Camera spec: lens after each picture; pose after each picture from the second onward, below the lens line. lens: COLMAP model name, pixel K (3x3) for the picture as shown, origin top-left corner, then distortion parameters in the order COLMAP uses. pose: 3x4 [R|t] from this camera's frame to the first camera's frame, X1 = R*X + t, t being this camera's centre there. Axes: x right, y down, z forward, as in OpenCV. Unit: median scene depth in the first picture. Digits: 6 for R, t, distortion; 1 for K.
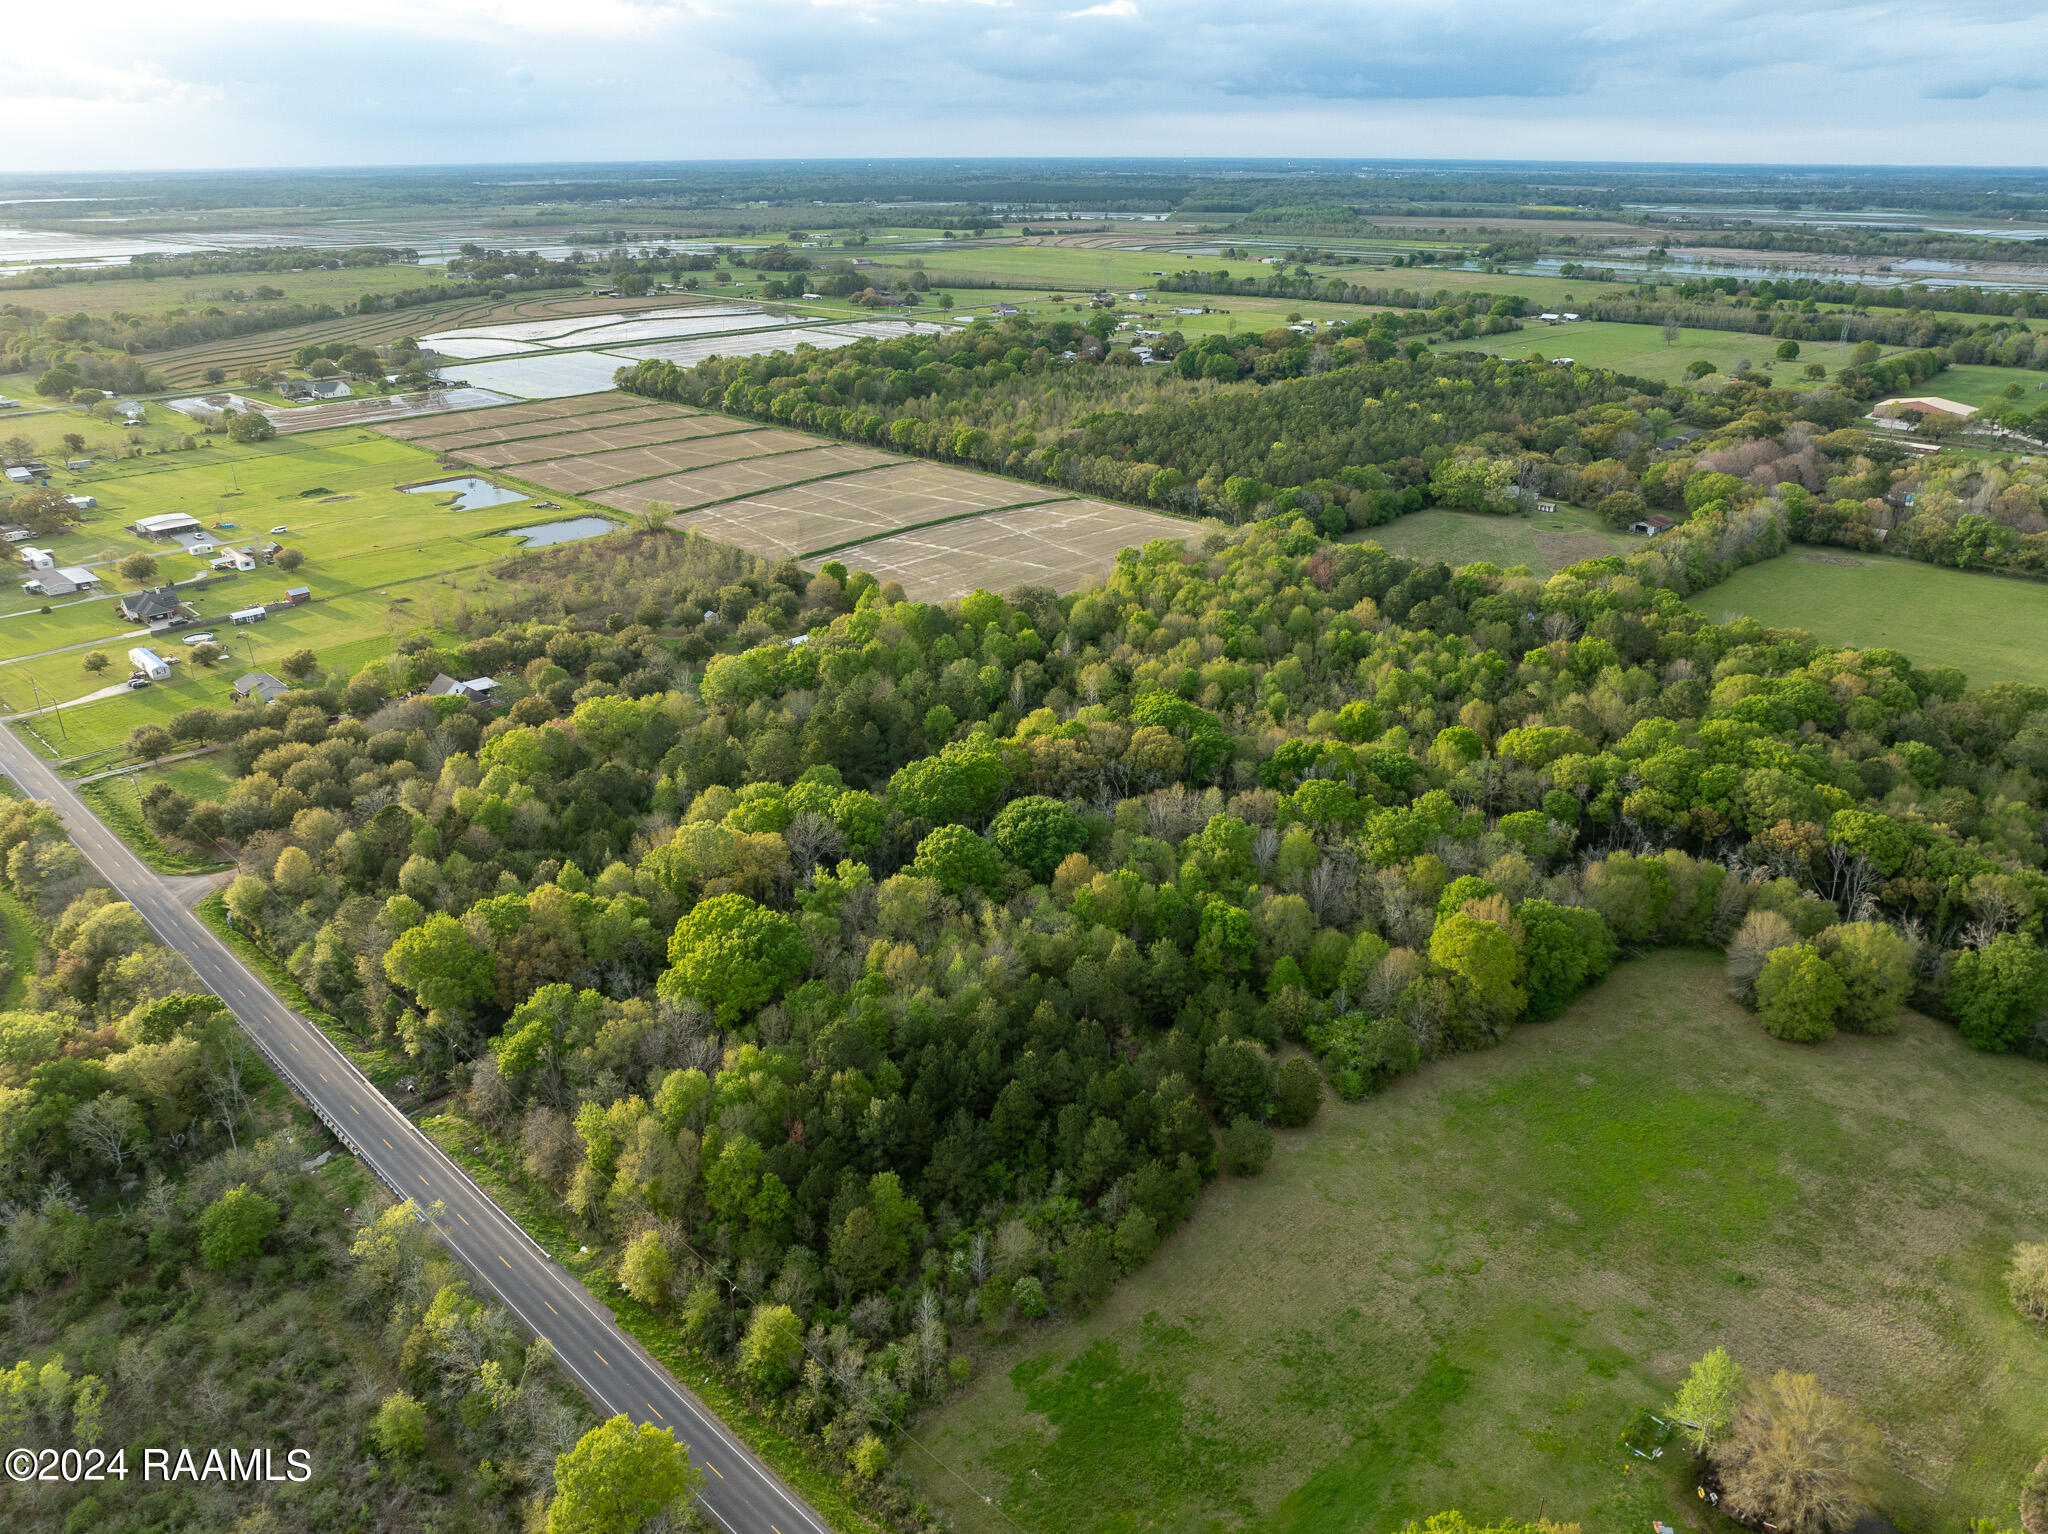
lens RADIAL K [[1444.0, 0, 1026.0], [0, 1444.0, 764.2], [0, 0, 1]] dist [-0.046328, 0.012557]
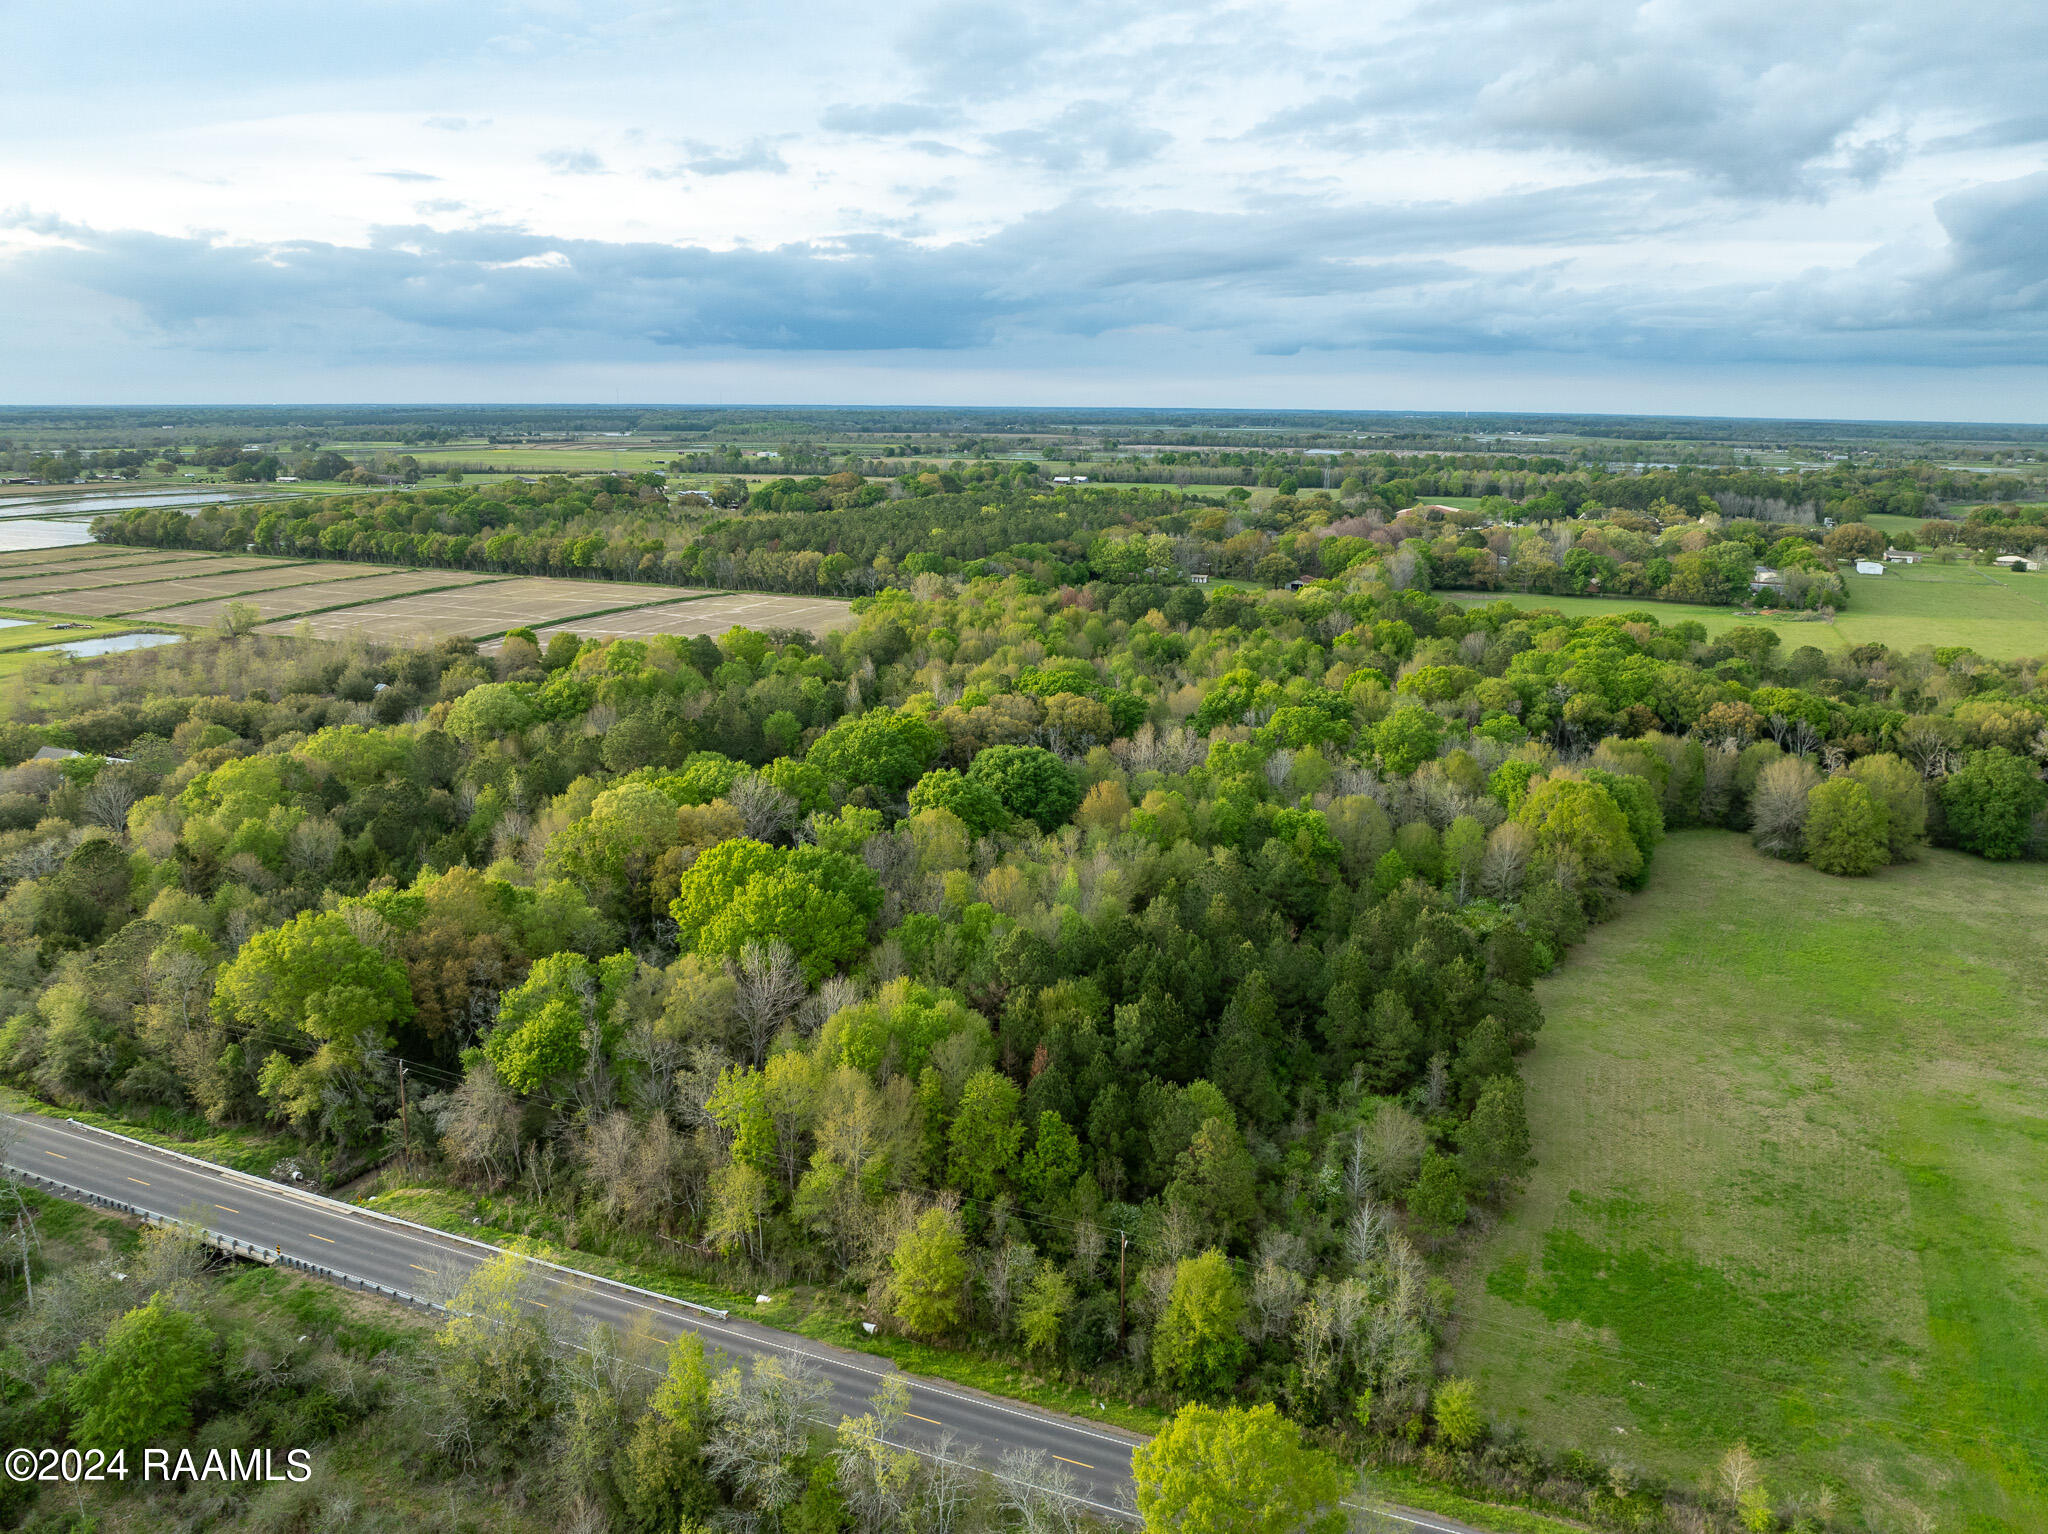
lens RADIAL K [[1444.0, 0, 1026.0], [0, 1444.0, 764.2], [0, 0, 1]] dist [-0.046328, 0.012557]
pose [[0.928744, -0.080535, 0.361869, -0.231194], [0.136147, 0.982006, -0.130876, 0.117278], [-0.344818, 0.170817, 0.922996, 0.194380]]
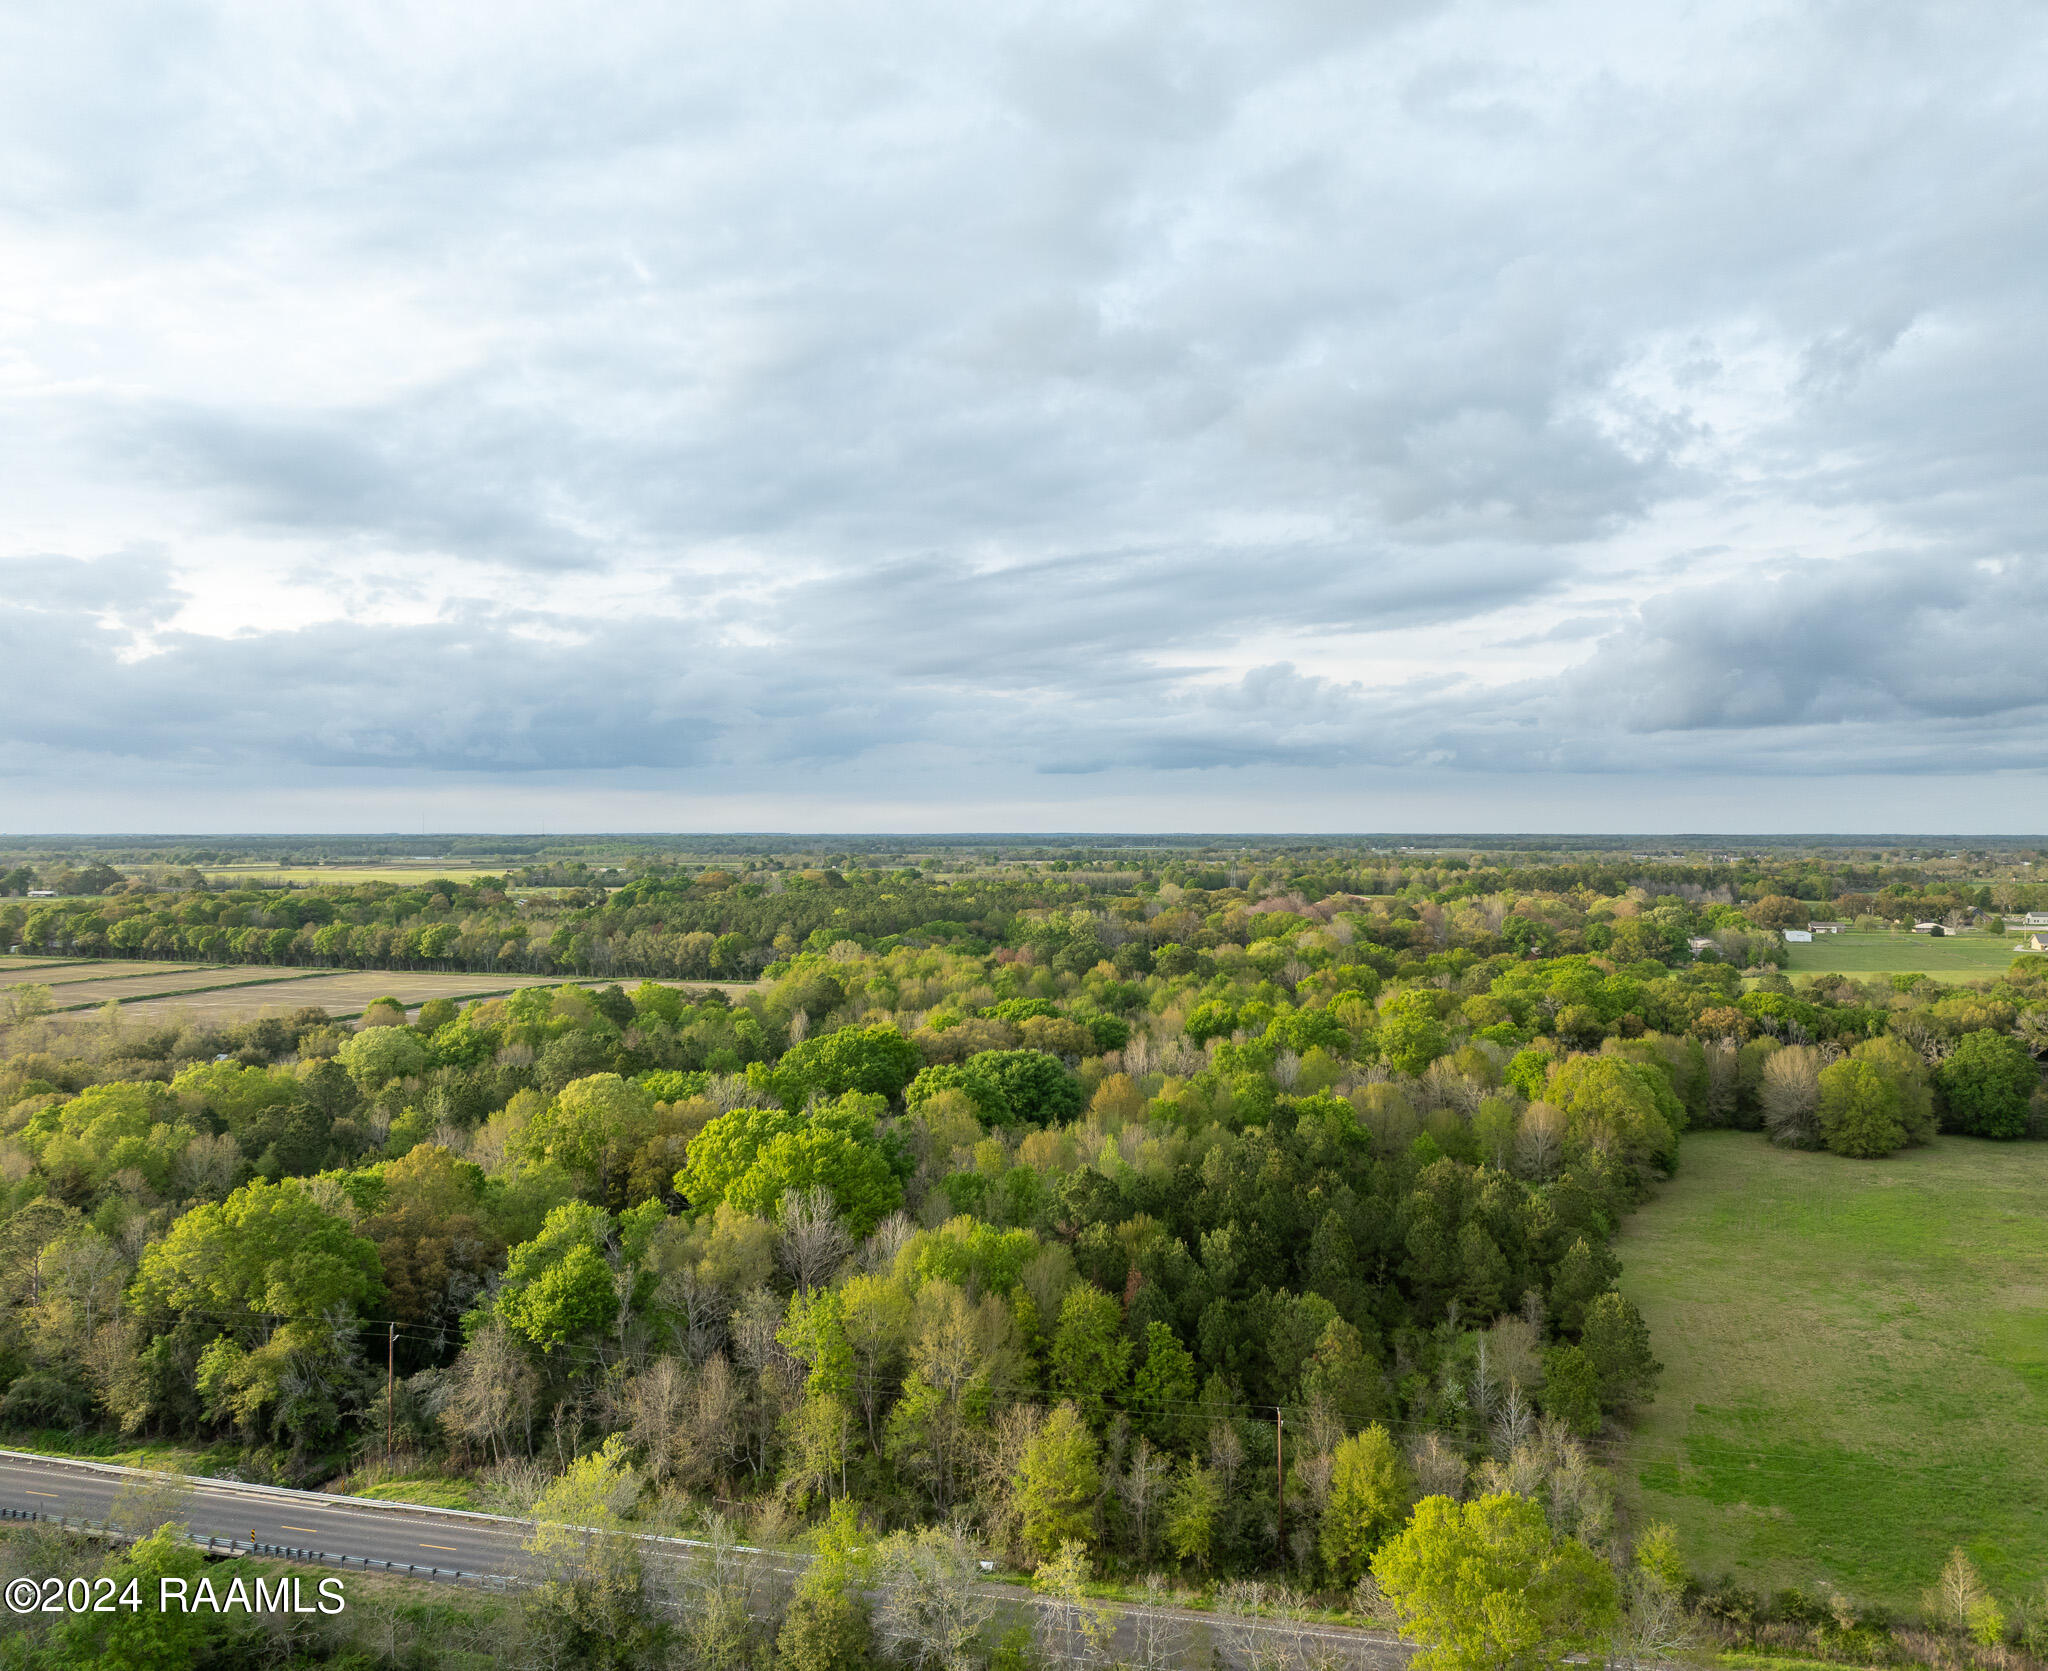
lens RADIAL K [[1601.4, 0, 1117.3], [0, 1601.4, 852.9], [0, 0, 1]] dist [-0.042138, 0.007971]
pose [[0.865646, -0.005081, 0.500631, -0.293973], [0.195626, 0.923887, -0.328883, 0.176523], [-0.460855, 0.382632, 0.800753, 0.212625]]
